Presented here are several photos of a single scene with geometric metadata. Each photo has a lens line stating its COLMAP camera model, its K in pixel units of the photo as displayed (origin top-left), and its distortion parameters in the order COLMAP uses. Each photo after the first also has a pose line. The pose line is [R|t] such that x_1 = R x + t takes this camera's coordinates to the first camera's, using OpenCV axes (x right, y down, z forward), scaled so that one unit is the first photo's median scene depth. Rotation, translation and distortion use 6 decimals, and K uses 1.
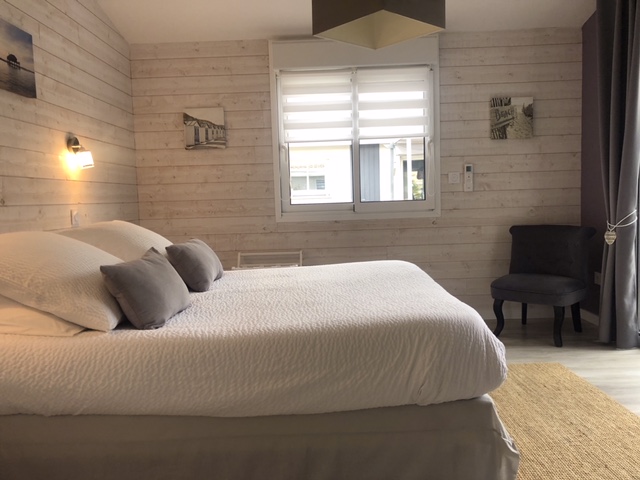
lens RADIAL K [[524.6, 0, 320.0], [0, 524.6, 240.0], [0, 0, 1]] dist [0.021610, -0.013887]
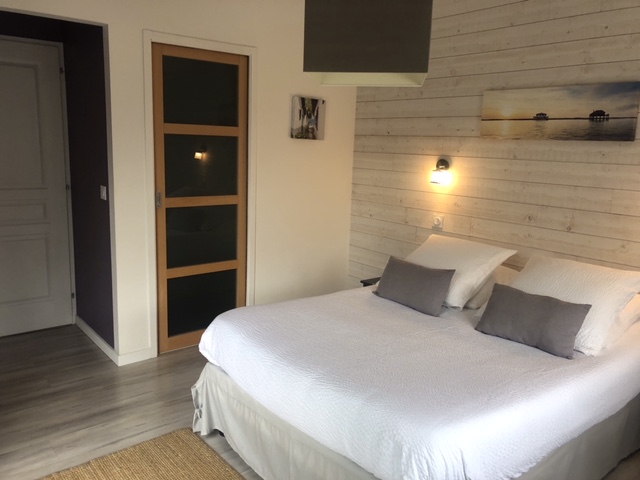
lens RADIAL K [[524.6, 0, 320.0], [0, 524.6, 240.0], [0, 0, 1]] dist [0.021610, -0.013887]
pose [[-0.768177, 0.119081, -0.629066, 0.411517], [-0.064525, 0.963148, 0.261117, -0.204314], [0.636977, 0.241174, -0.732185, 0.927603]]
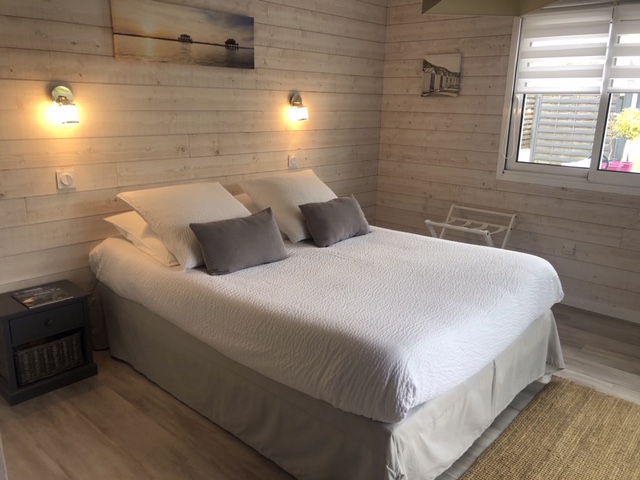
lens RADIAL K [[527.0, 0, 320.0], [0, 527.0, 240.0], [0, 0, 1]] dist [0.052948, -0.071982]
pose [[0.744038, 0.219225, -0.631148, 0.314810], [-0.101103, 0.970702, 0.217980, -0.105950], [0.660443, -0.098374, 0.744404, 0.069749]]
